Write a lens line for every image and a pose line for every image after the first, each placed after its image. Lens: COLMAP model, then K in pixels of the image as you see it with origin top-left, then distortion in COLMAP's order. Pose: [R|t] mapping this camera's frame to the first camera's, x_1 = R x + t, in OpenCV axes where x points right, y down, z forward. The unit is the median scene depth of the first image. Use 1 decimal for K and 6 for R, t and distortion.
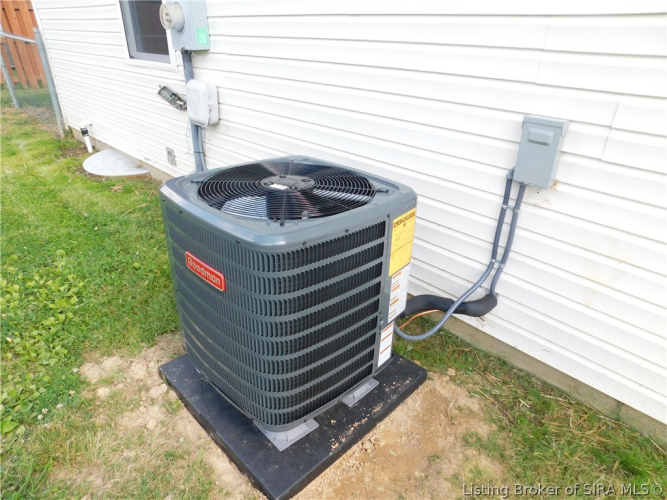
lens RADIAL K [[459.5, 0, 333.5], [0, 459.5, 250.0], [0, 0, 1]] dist [-0.032582, 0.046385]
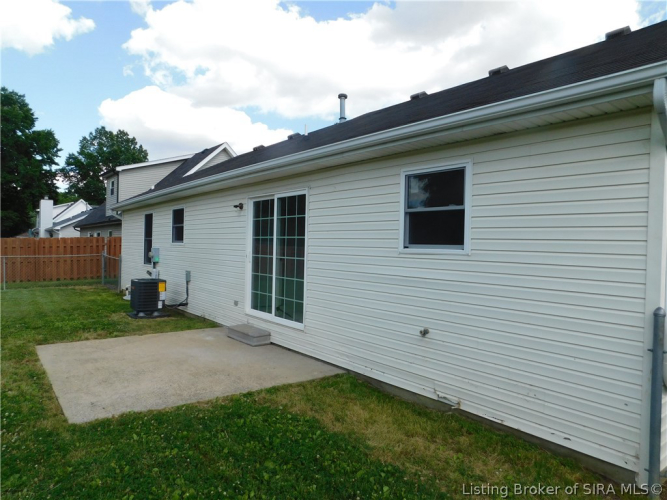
lens RADIAL K [[459.5, 0, 333.5], [0, 459.5, 250.0], [0, 0, 1]] dist [-0.032582, 0.046385]
pose [[0.995779, 0.014412, -0.090642, 1.524074], [-0.052645, 0.898668, -0.435459, 1.074247], [0.075181, 0.438392, 0.895634, -2.389094]]
